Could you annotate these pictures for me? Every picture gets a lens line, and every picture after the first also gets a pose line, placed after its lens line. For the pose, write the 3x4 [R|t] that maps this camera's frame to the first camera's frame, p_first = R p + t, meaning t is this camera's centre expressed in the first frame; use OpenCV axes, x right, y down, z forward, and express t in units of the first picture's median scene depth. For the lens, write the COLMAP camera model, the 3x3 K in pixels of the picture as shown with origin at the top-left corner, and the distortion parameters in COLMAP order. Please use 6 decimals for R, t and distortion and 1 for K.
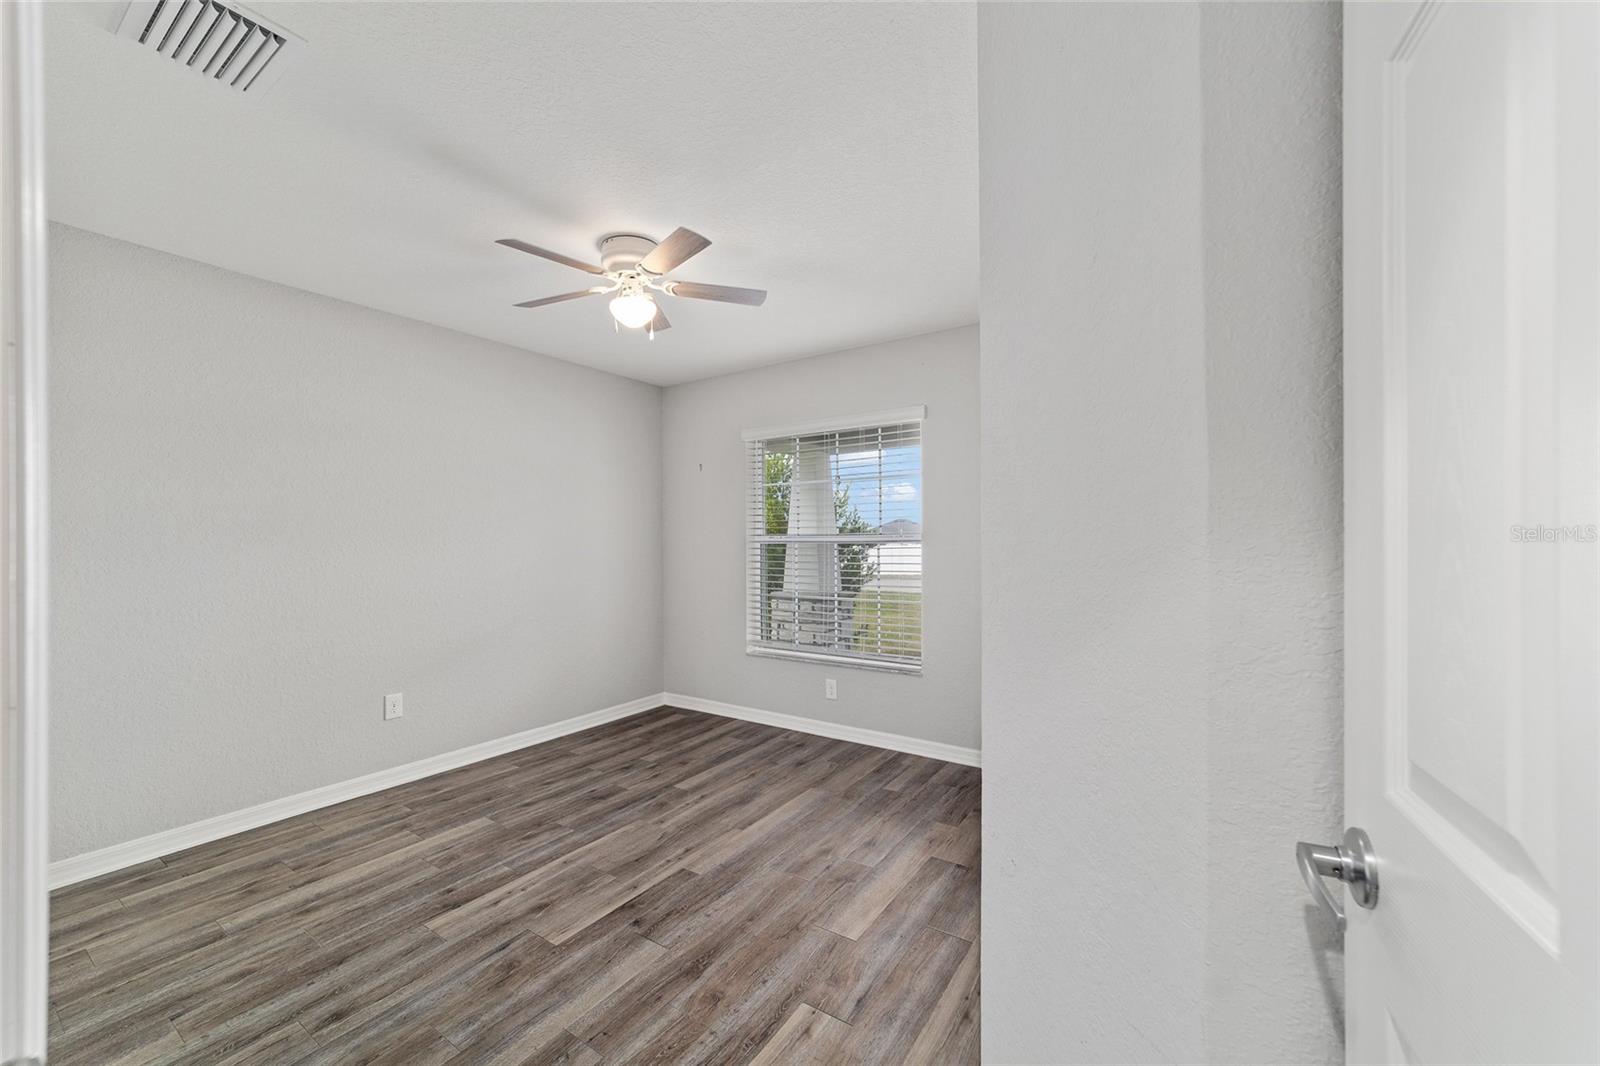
lens RADIAL K [[615.0, 0, 804.5], [0, 615.0, 539.6], [0, 0, 1]] dist [-0.018889, 0.008822]
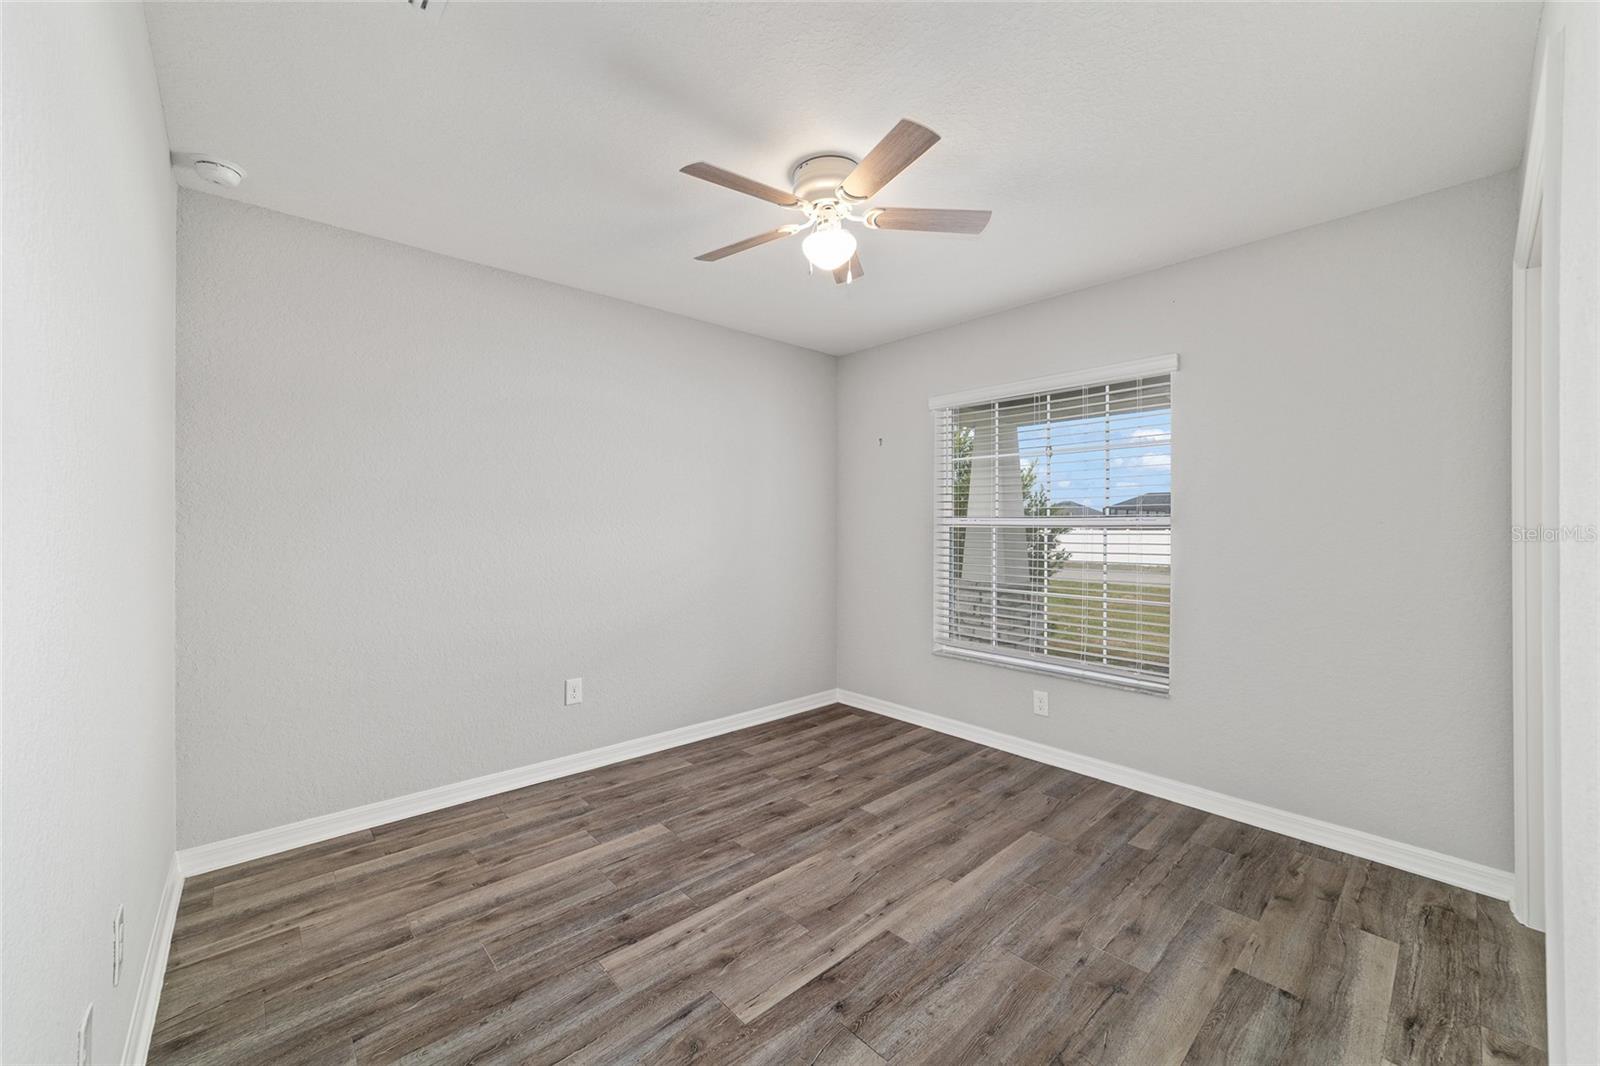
lens RADIAL K [[615.0, 0, 796.4], [0, 615.0, 517.8], [0, 0, 1]] dist [-0.018889, 0.008822]
pose [[0.968092, 0.006706, -0.250506, -0.110081], [-0.008636, 0.999941, -0.006606, 0.002112], [0.250447, 0.008558, 0.968093, 0.177739]]
